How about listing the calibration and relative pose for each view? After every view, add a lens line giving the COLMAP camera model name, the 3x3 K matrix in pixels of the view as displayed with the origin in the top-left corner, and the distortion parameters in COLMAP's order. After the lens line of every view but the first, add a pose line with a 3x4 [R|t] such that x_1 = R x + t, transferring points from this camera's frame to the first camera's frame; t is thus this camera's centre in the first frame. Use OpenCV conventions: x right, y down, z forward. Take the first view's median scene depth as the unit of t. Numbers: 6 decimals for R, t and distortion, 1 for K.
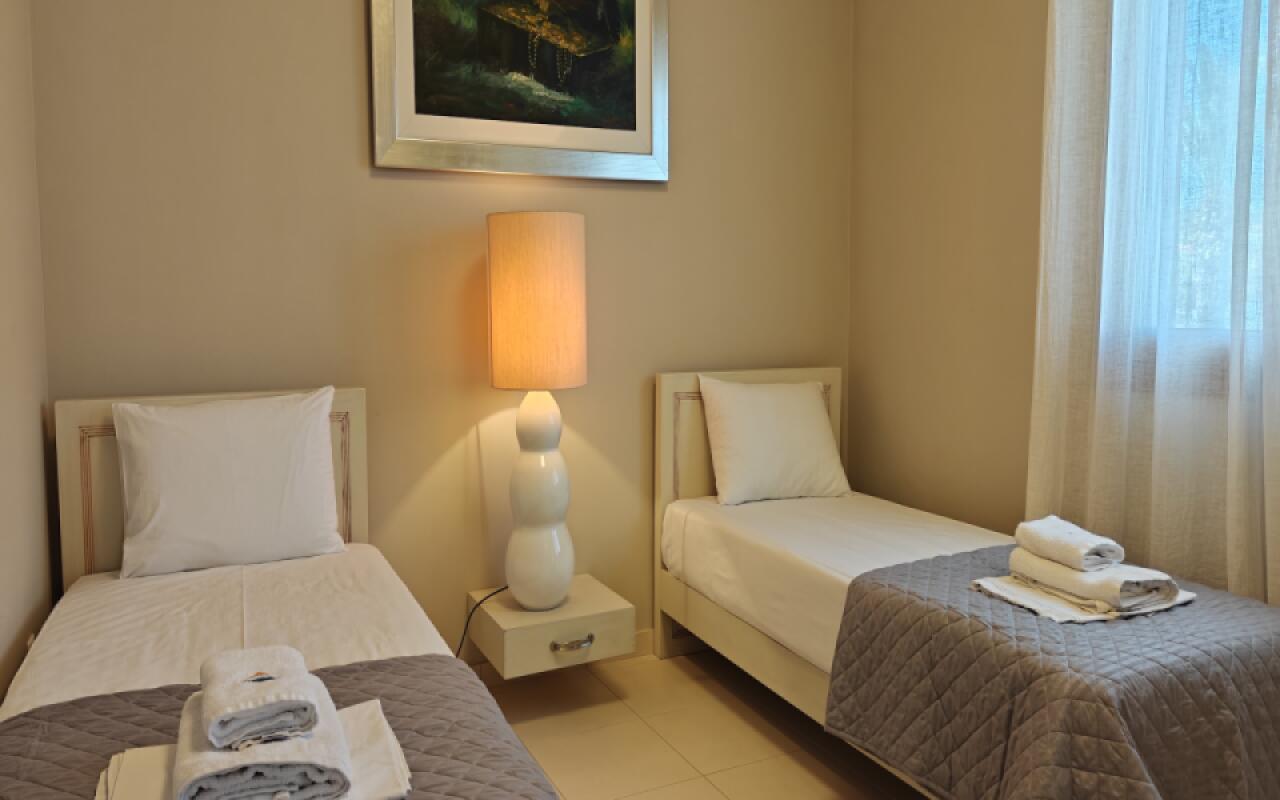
lens RADIAL K [[859.4, 0, 666.2], [0, 859.4, 346.5], [0, 0, 1]] dist [0.001776, -0.002257]
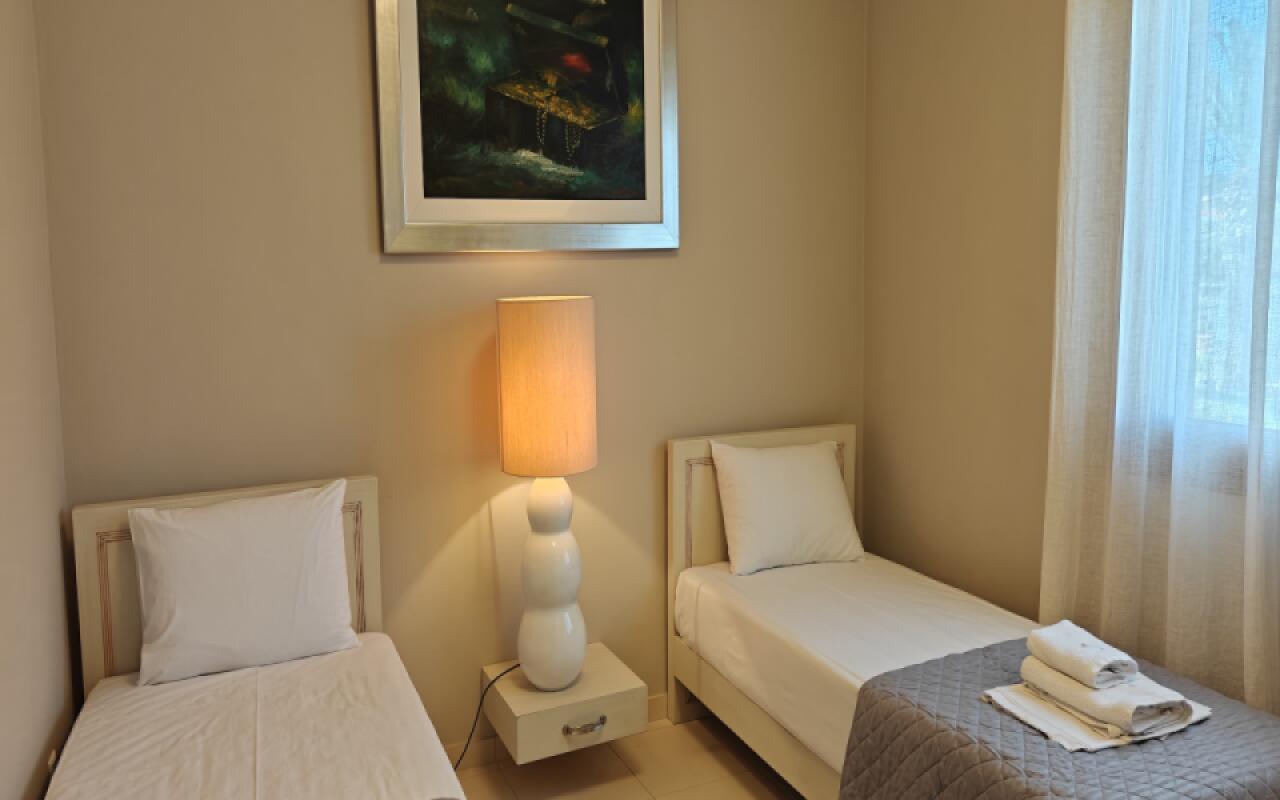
lens RADIAL K [[859.4, 0, 666.2], [0, 859.4, 346.5], [0, 0, 1]] dist [0.001776, -0.002257]
pose [[0.999692, -0.006618, -0.023909, 0.012650], [0.007014, 0.999839, 0.016524, -0.111959], [0.023795, -0.016687, 0.999578, 0.003720]]
